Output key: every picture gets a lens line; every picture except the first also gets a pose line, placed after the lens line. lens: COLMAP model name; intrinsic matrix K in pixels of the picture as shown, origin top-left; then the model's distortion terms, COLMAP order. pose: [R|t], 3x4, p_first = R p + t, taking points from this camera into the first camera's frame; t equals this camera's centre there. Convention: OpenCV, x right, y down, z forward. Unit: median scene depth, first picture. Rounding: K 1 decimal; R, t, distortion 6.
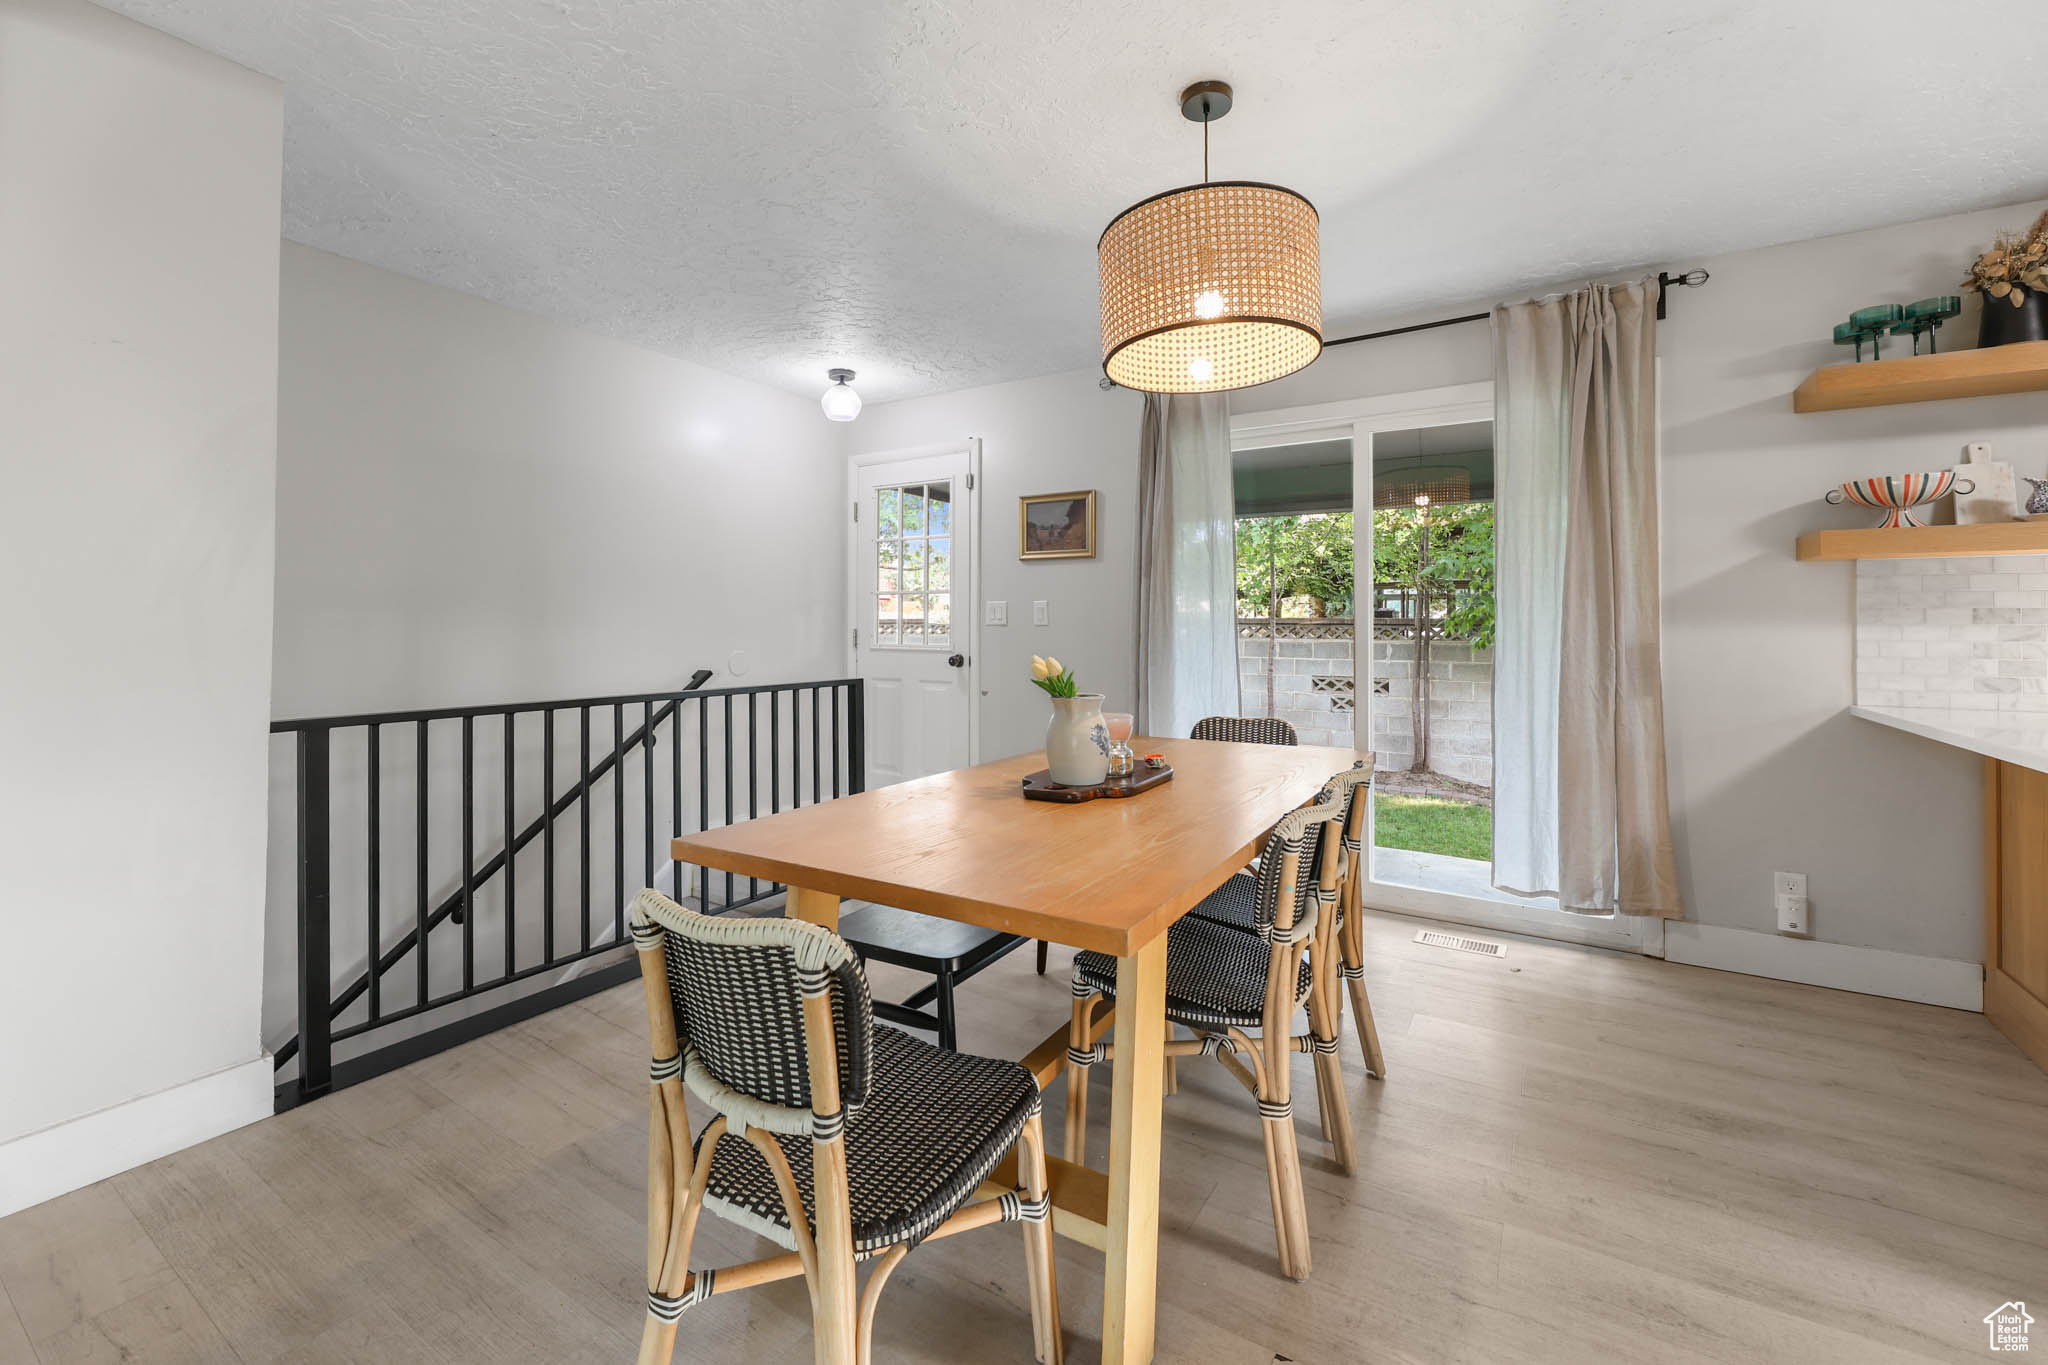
lens RADIAL K [[851.7, 0, 1024.6], [0, 851.7, 600.8], [0, 0, 1]] dist [-0.001699, -0.002174]
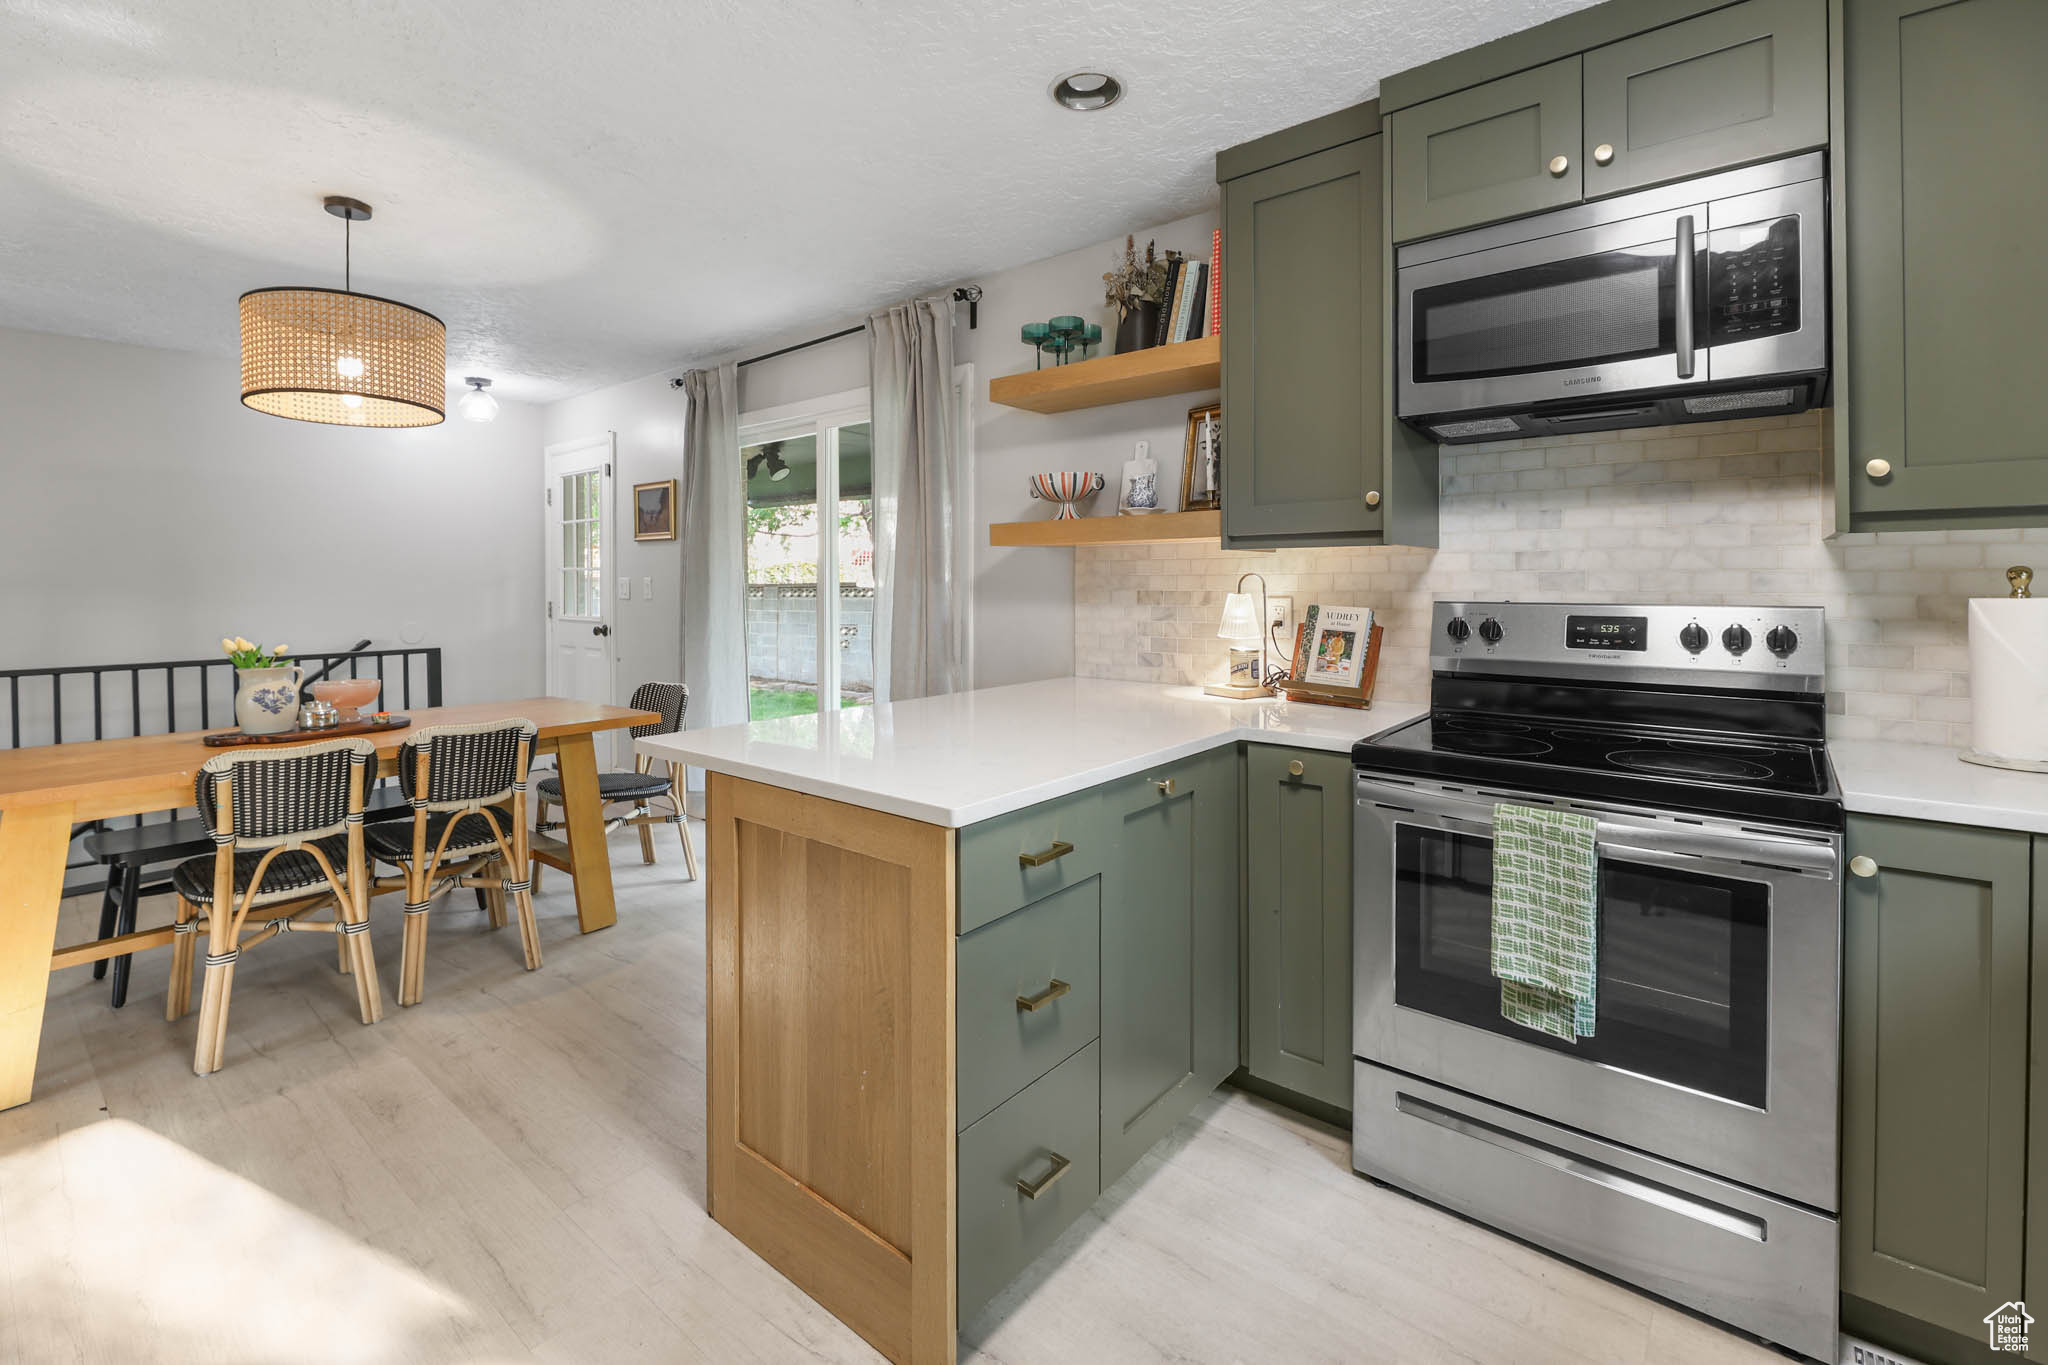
lens RADIAL K [[851.7, 0, 1050.5], [0, 851.7, 605.7], [0, 0, 1]] dist [-0.001699, -0.002174]
pose [[0.994862, -0.004370, -0.101143, 0.987337], [0.010149, 0.998340, 0.056693, -0.032307], [0.100727, -0.057428, 0.993255, -0.119891]]
